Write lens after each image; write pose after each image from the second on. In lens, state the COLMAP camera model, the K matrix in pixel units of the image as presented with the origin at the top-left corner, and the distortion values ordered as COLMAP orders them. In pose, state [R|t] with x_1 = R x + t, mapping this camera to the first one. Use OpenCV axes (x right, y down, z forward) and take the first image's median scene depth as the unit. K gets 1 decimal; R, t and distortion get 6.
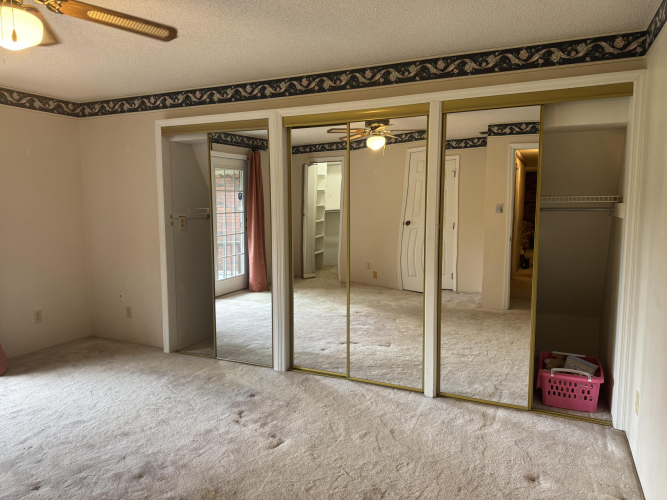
lens RADIAL K [[471.2, 0, 337.0], [0, 471.2, 254.9], [0, 0, 1]] dist [0.028420, -0.045039]
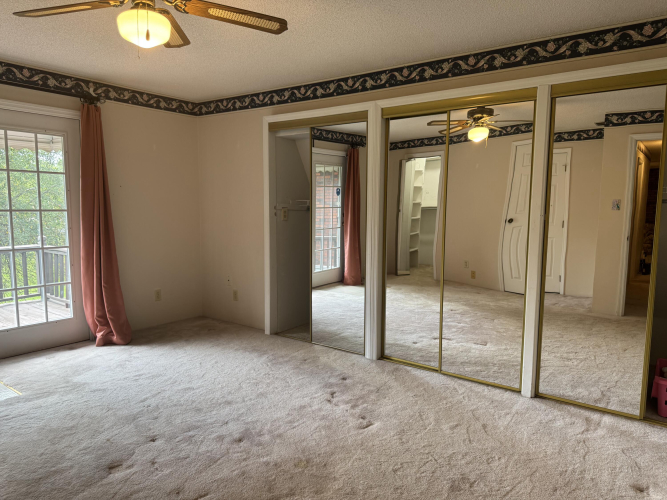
lens RADIAL K [[471.2, 0, 335.2], [0, 471.2, 254.5], [0, 0, 1]] dist [0.028420, -0.045039]
pose [[0.978636, 0.032652, -0.202993, 0.001766], [-0.032236, 0.999466, 0.005360, 0.018166], [0.203060, 0.001298, 0.979166, -0.011082]]
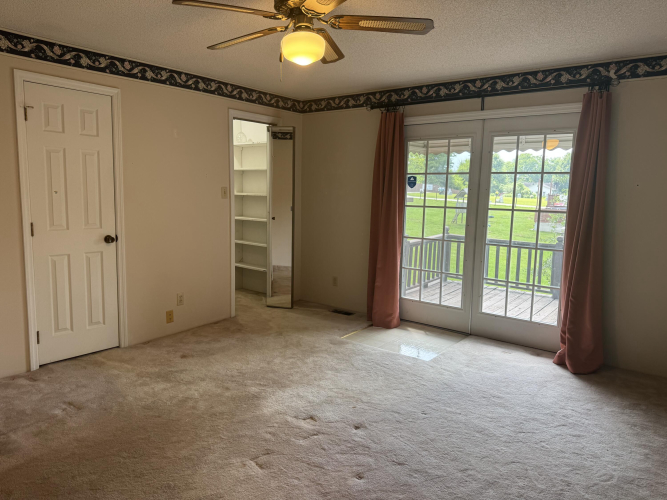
lens RADIAL K [[471.2, 0, 334.8], [0, 471.2, 247.2], [0, 0, 1]] dist [0.028420, -0.045039]
pose [[-0.222325, 0.110798, -0.968656, 0.280488], [-0.128850, 0.981468, 0.141837, -0.064566], [0.966421, 0.156346, -0.203929, 0.674557]]
